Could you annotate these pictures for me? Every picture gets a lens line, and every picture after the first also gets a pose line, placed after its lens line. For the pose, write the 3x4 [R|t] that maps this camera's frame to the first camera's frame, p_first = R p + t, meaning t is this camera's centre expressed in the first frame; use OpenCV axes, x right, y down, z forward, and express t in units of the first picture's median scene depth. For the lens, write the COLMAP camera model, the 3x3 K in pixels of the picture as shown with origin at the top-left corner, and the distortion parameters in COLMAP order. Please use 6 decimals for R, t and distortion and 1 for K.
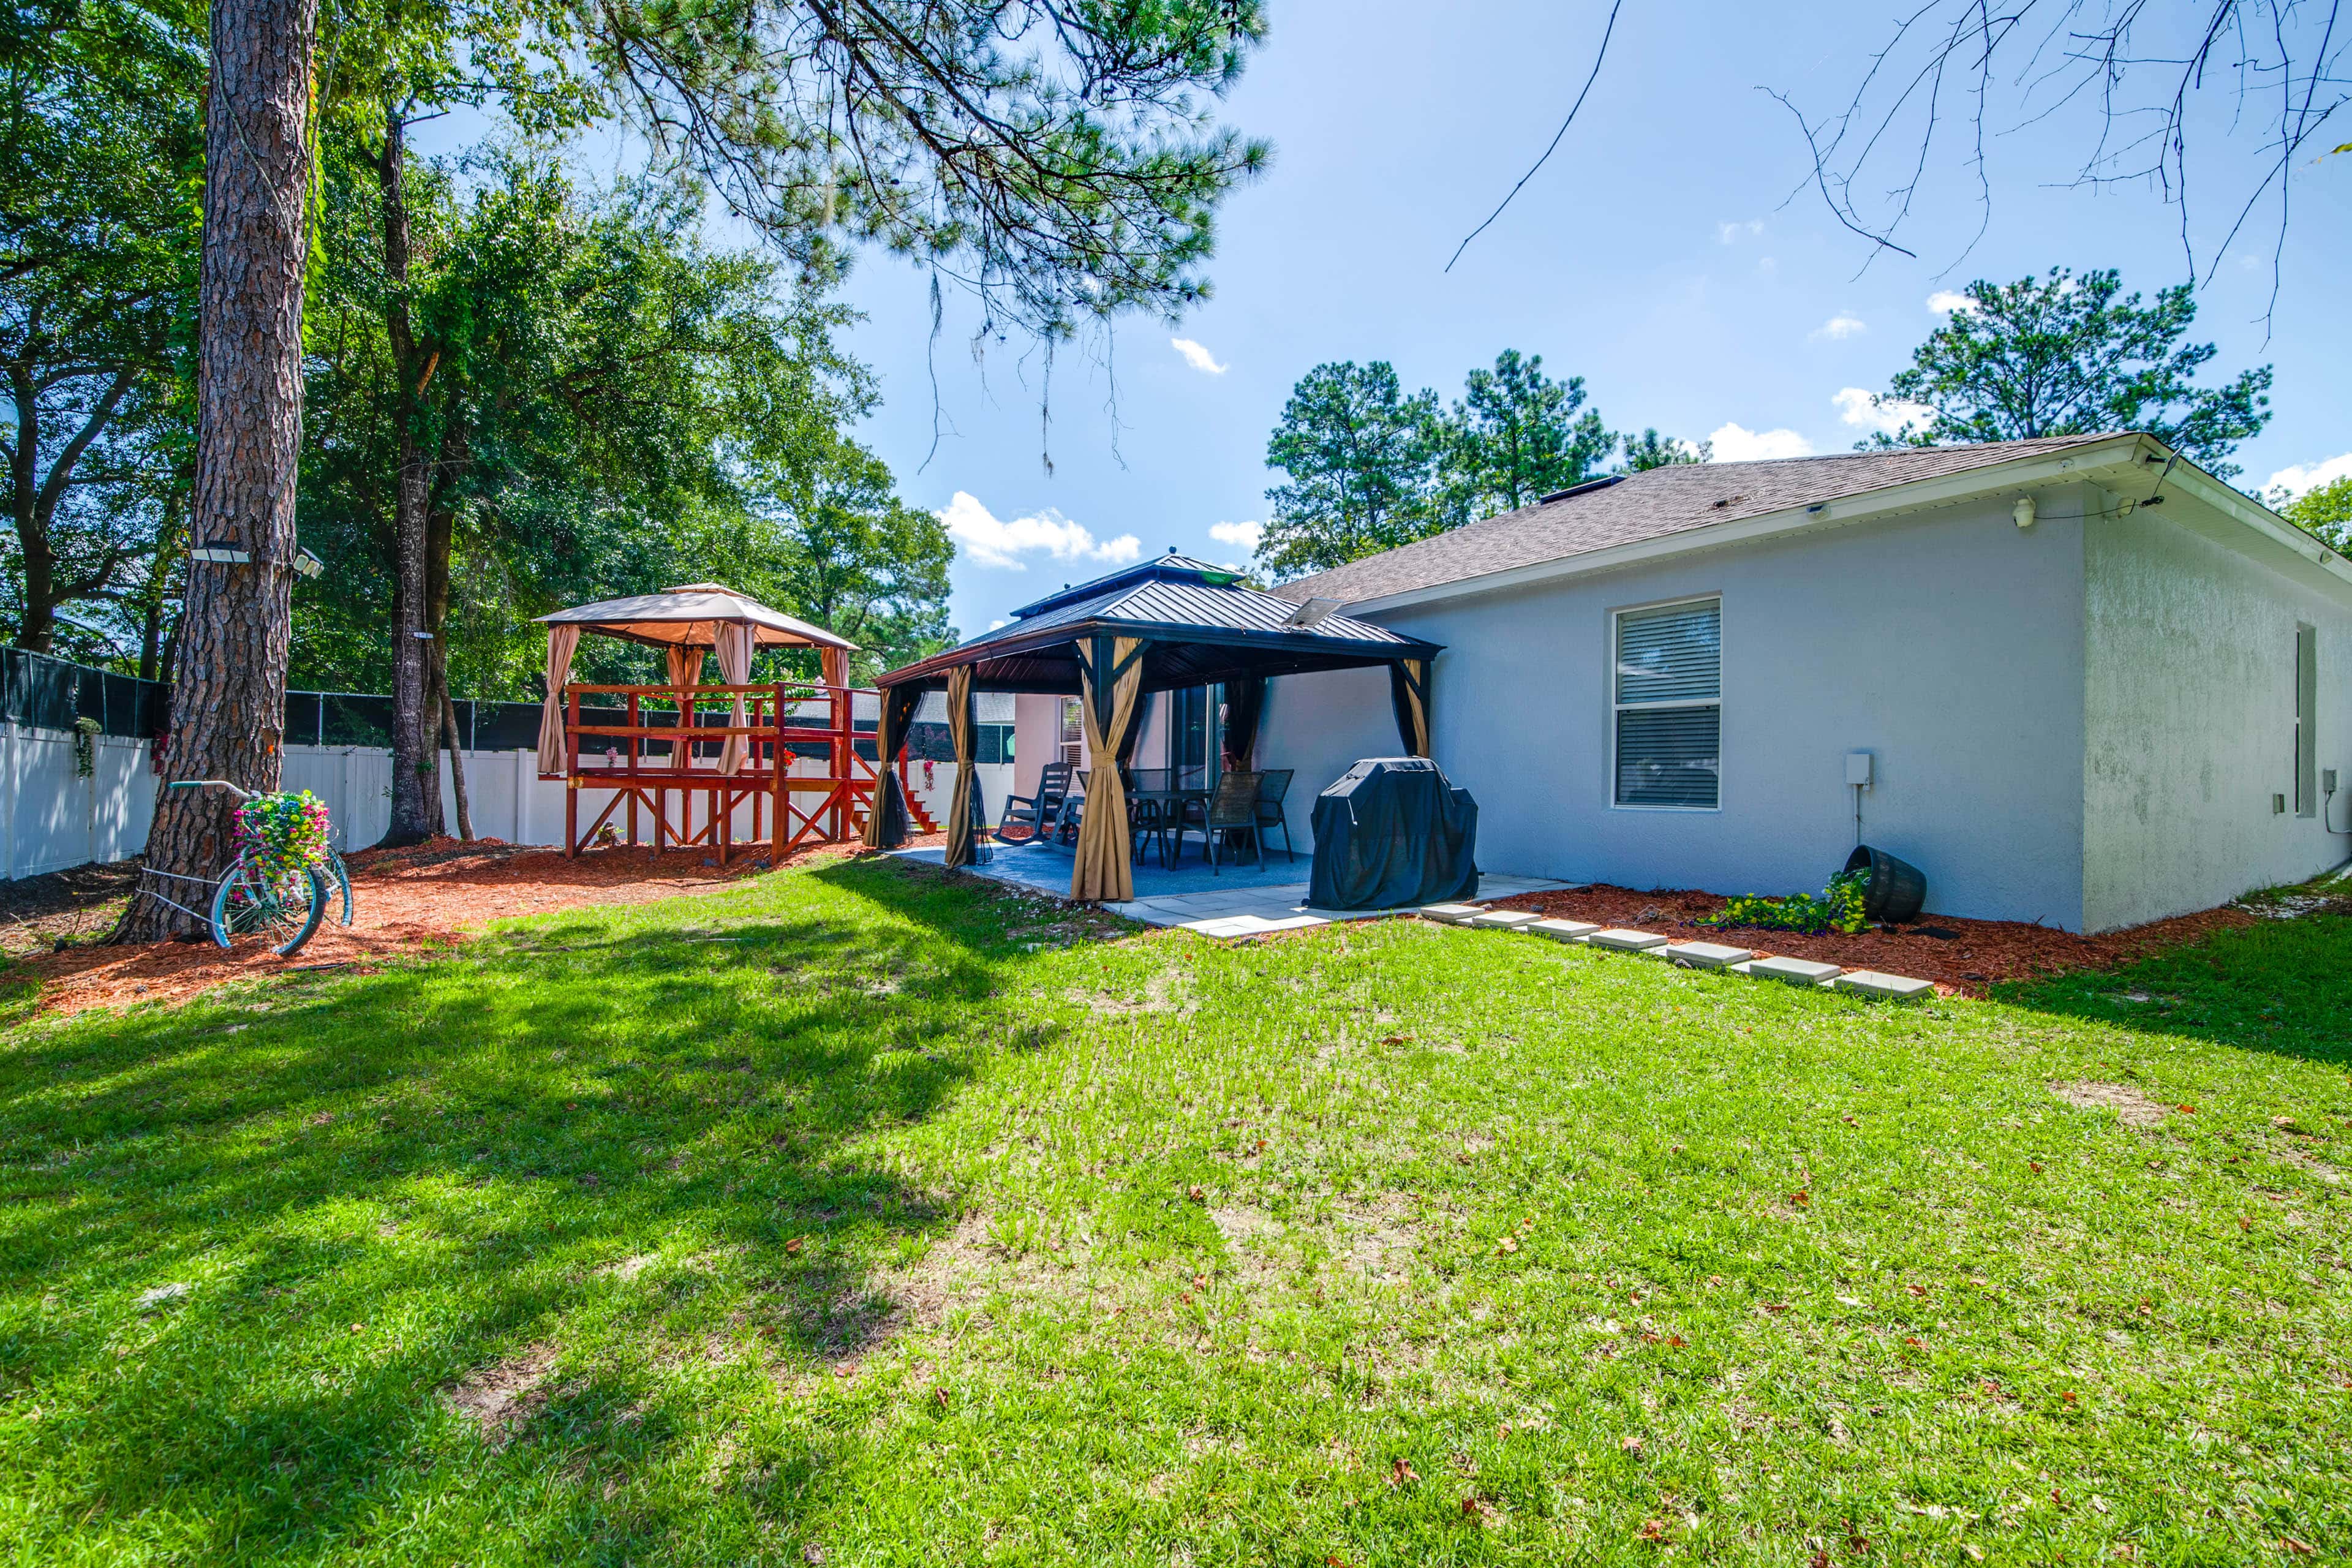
lens RADIAL K [[1062.3, 0, 1175.7], [0, 1062.3, 757.9], [0, 0, 1]] dist [-0.014826, 0.000632]
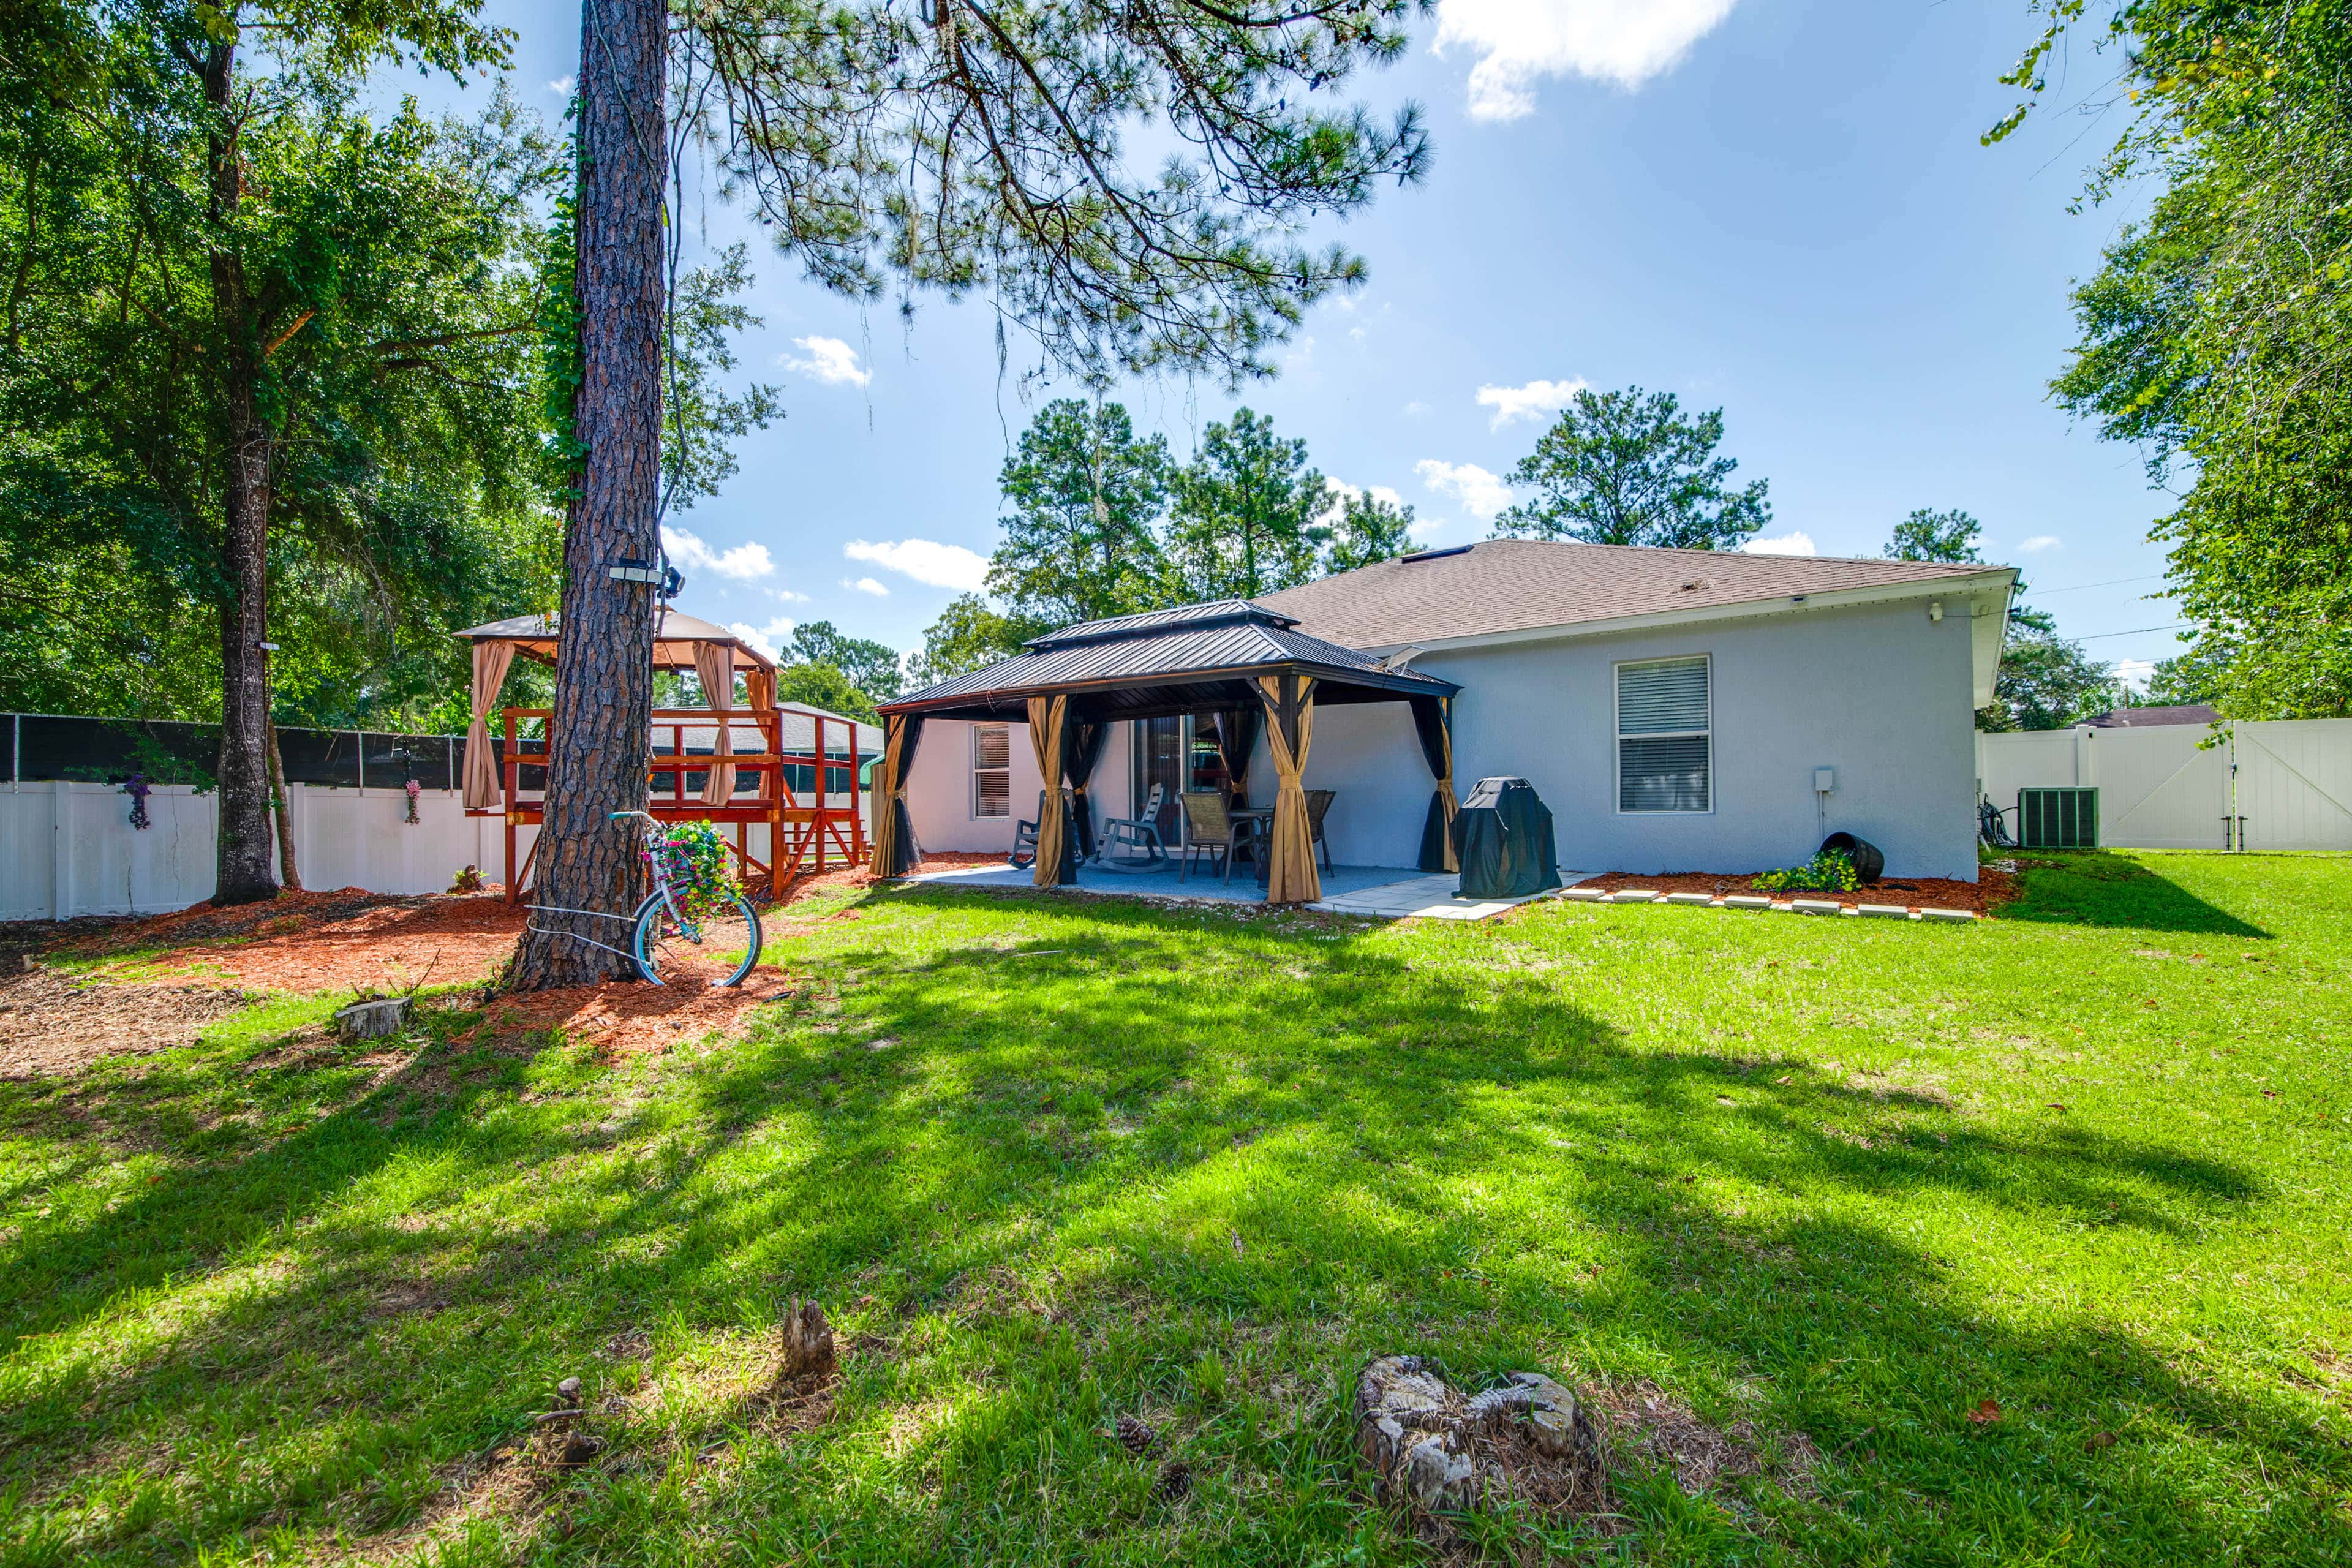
lens RADIAL K [[1091.7, 0, 1161.1], [0, 1091.7, 778.6], [0, 0, 1]] dist [-0.027005, 0.012496]
pose [[0.937811, -0.011044, 0.346971, -0.157858], [0.013574, 0.999896, -0.004862, 0.000703], [-0.346881, 0.009270, 0.937863, -0.016970]]
